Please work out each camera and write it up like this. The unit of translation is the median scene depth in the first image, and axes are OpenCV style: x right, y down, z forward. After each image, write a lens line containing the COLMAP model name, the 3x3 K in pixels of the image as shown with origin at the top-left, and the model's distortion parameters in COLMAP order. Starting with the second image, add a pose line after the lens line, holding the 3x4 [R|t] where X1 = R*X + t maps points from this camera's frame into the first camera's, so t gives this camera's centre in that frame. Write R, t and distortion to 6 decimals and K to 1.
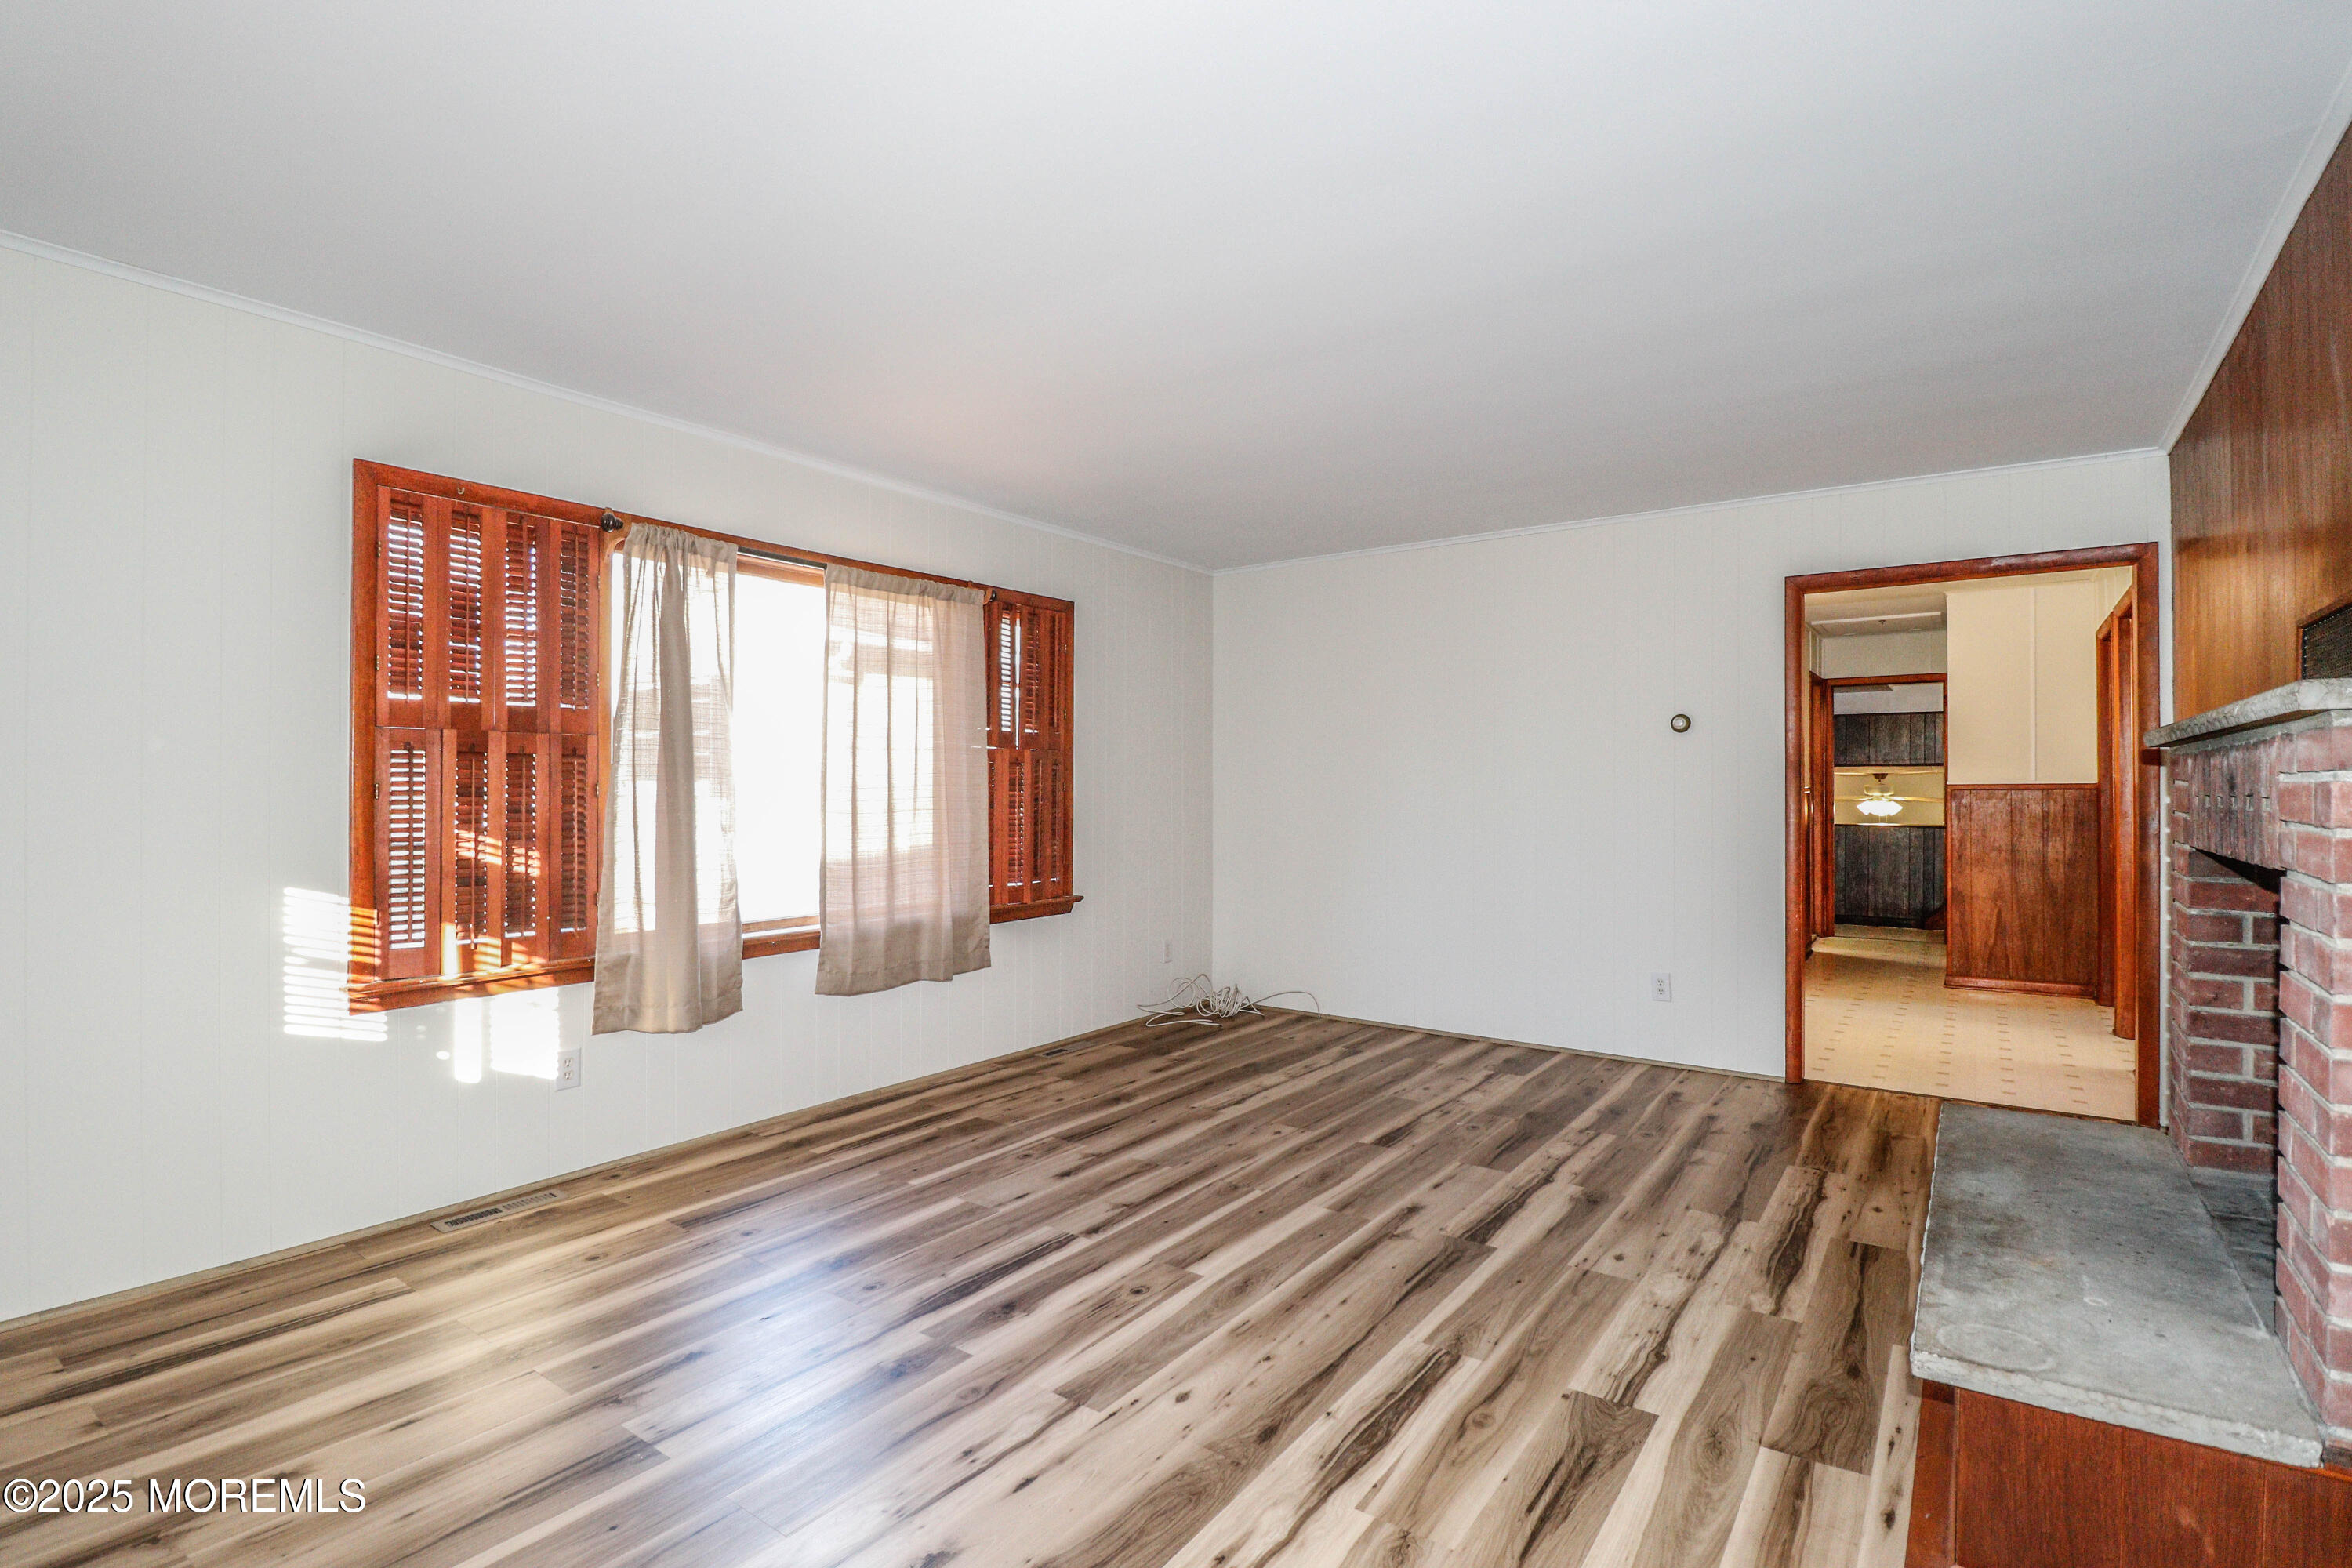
lens RADIAL K [[1099.9, 0, 1172.9], [0, 1099.9, 773.5], [0, 0, 1]] dist [0.000002, -0.012857]
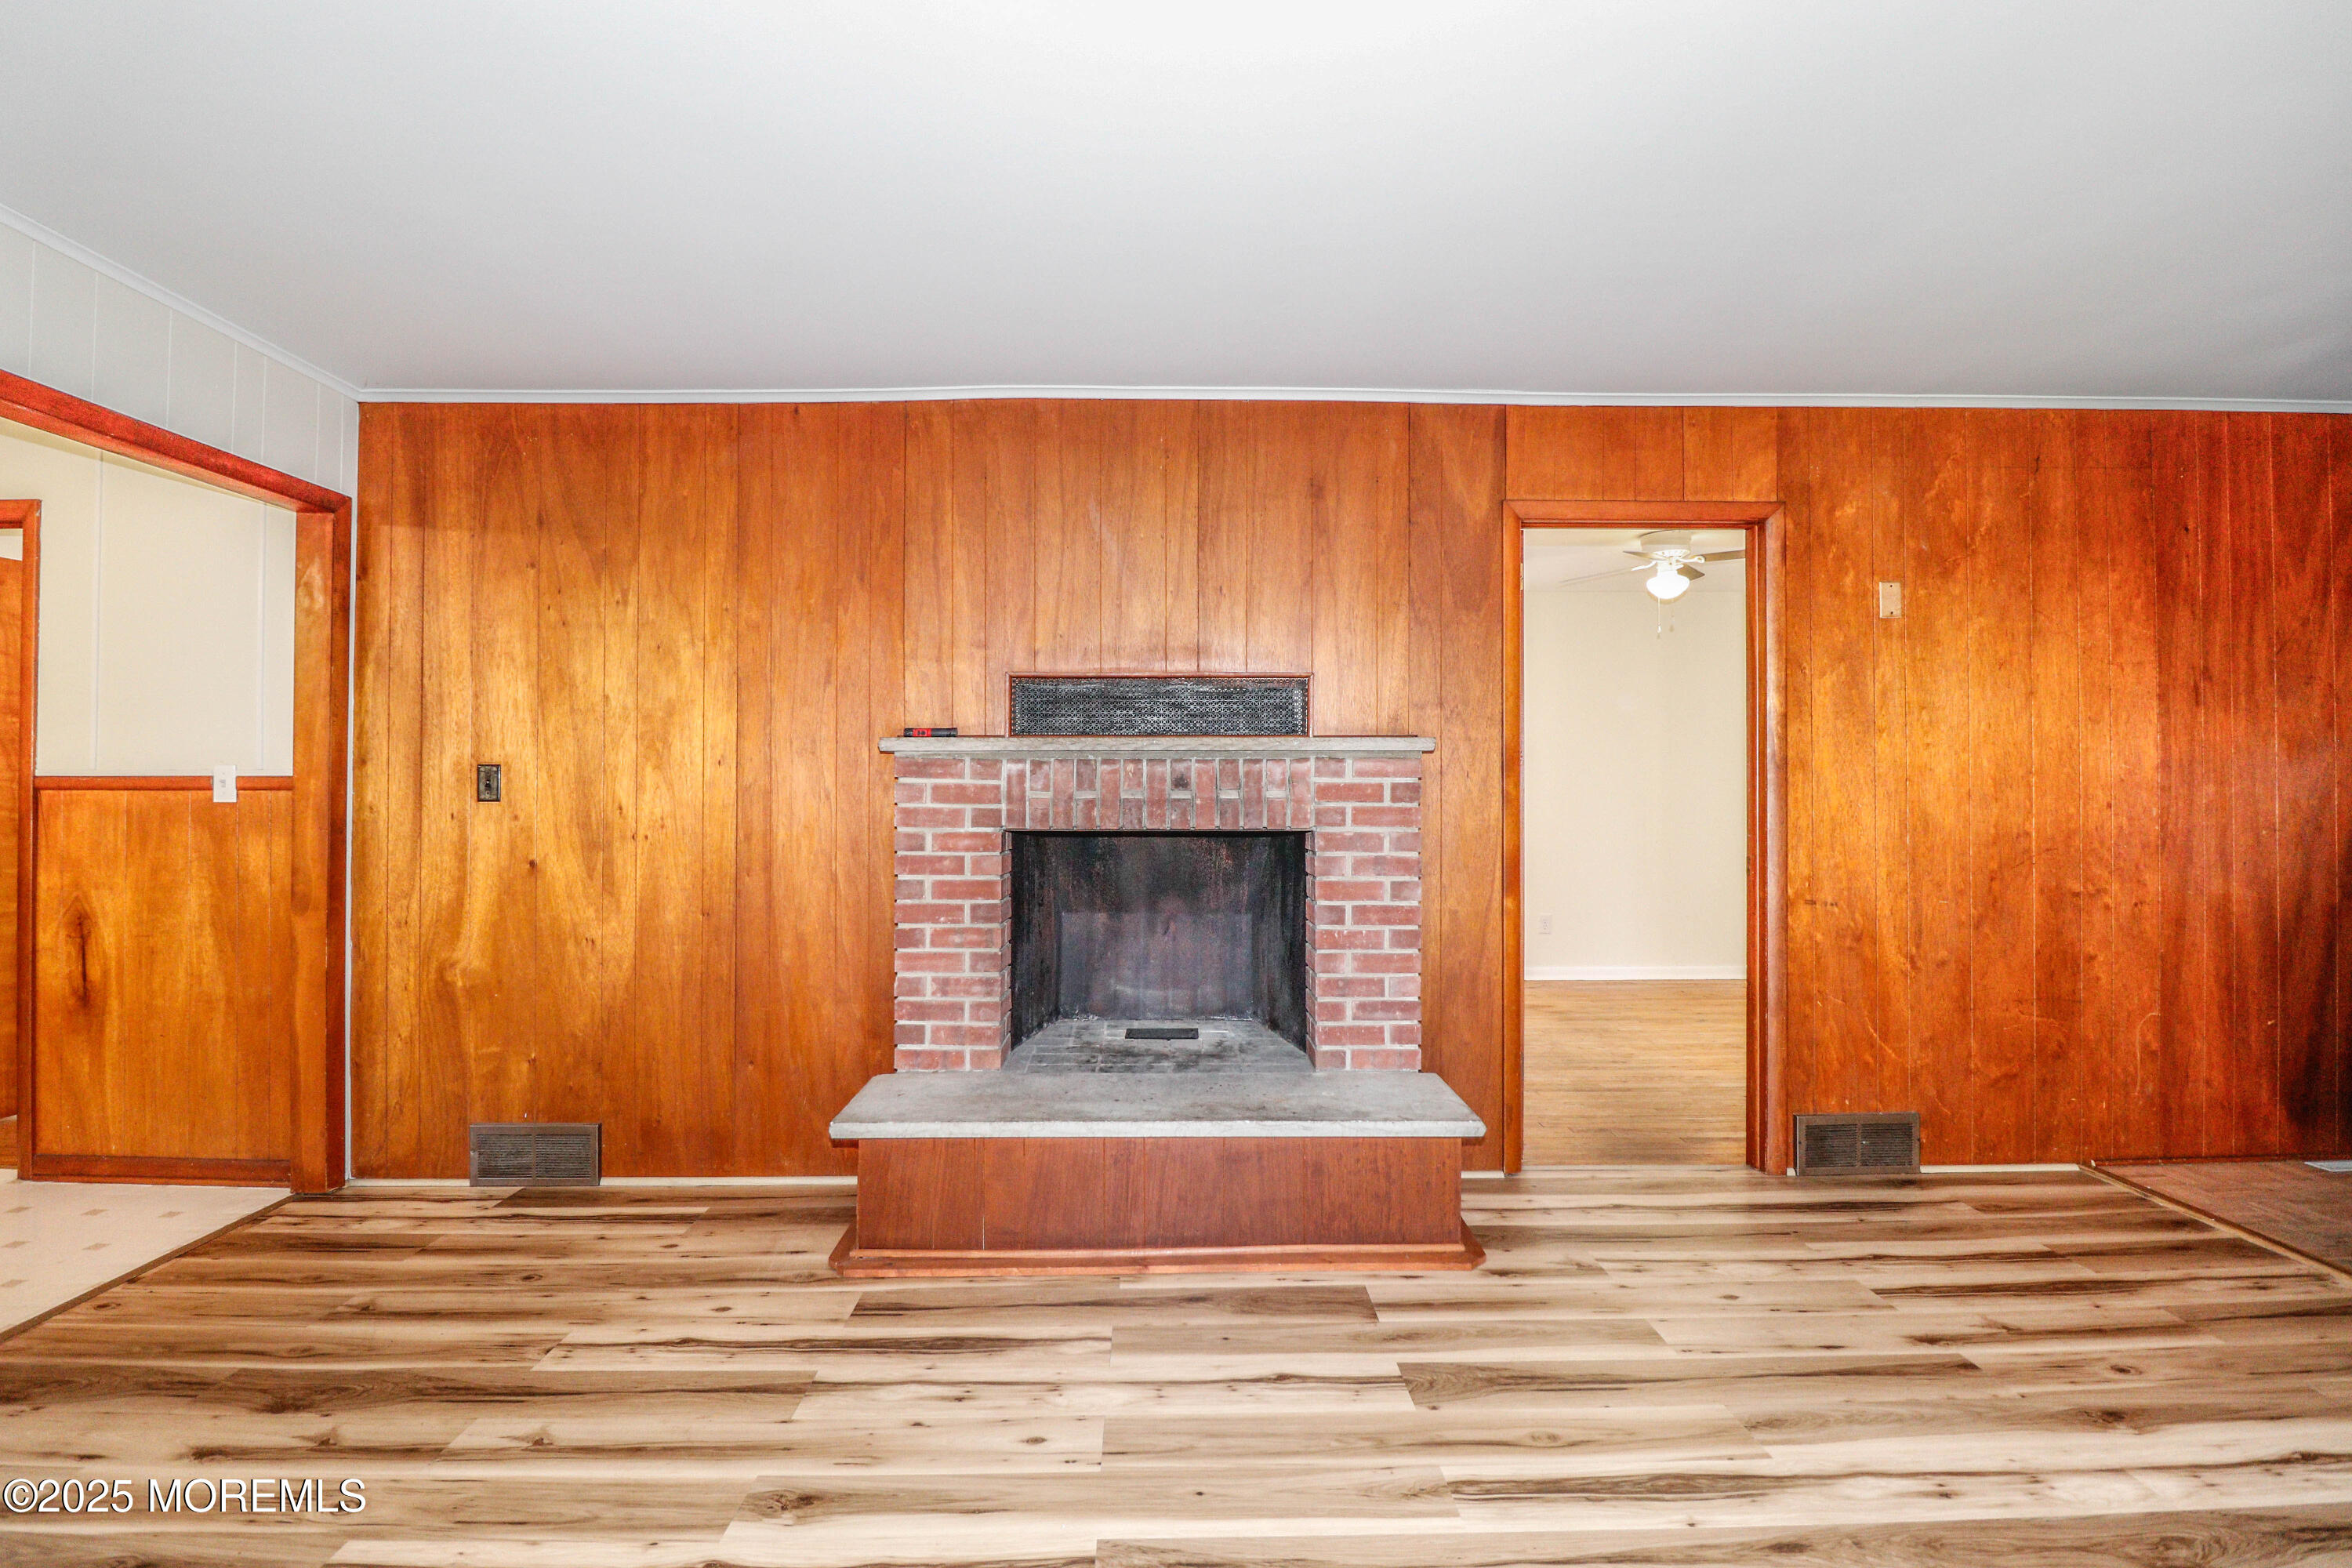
lens RADIAL K [[1099.9, 0, 1172.9], [0, 1099.9, 773.5], [0, 0, 1]] dist [0.000002, -0.012857]
pose [[-0.597182, 0.008503, 0.802060, -0.219348], [-0.011976, 0.999738, -0.019516, 0.020645], [-0.802016, -0.021260, -0.596924, 1.346957]]
